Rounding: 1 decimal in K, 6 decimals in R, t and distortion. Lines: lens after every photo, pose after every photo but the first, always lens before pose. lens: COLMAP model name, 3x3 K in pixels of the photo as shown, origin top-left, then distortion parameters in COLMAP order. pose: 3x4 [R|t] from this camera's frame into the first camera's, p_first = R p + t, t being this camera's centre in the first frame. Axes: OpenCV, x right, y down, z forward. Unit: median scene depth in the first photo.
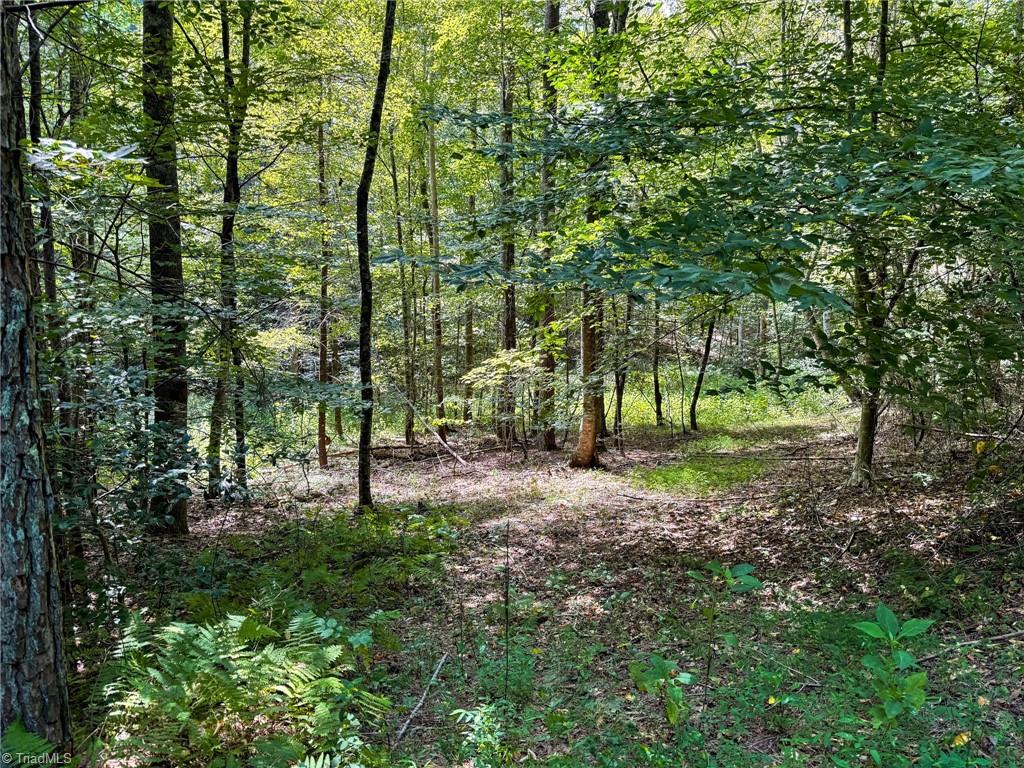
lens RADIAL K [[725.4, 0, 511.7], [0, 725.4, 384.2], [0, 0, 1]] dist [0.070876, -0.086999]
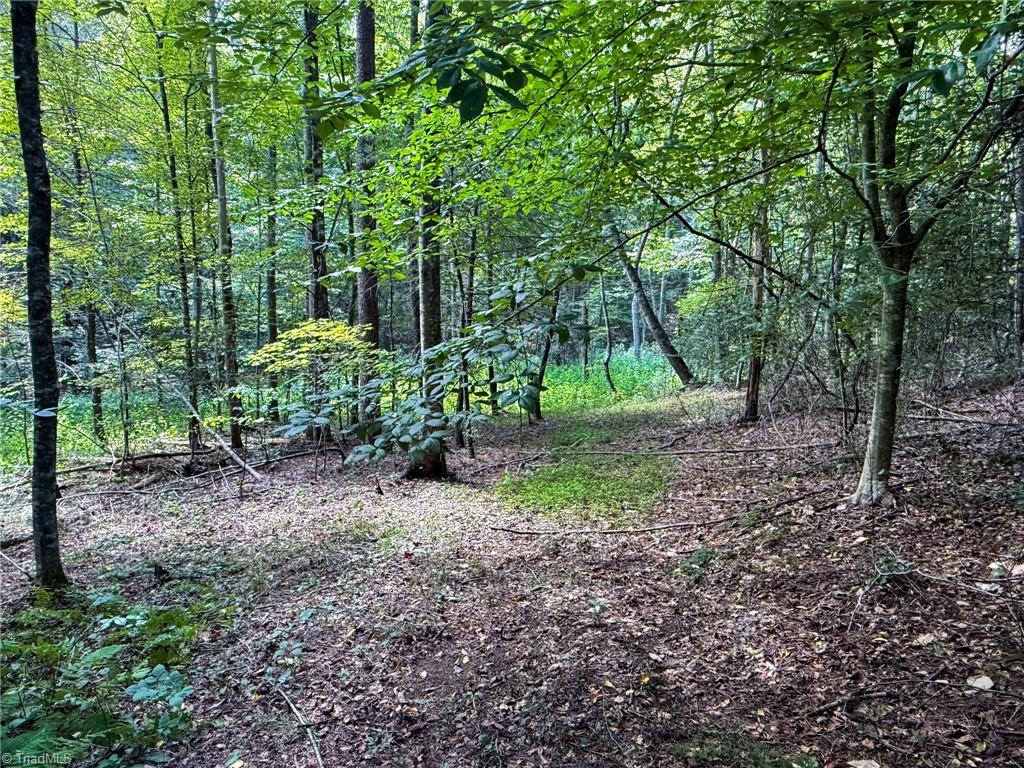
lens RADIAL K [[673.6, 0, 511.7], [0, 673.6, 384.2], [0, 0, 1]] dist [-0.010193, 0.002029]
pose [[0.964054, -0.017267, 0.265144, 0.004028], [0.015112, 0.999834, 0.010167, 0.013382], [-0.265275, -0.005795, 0.964155, 0.308595]]
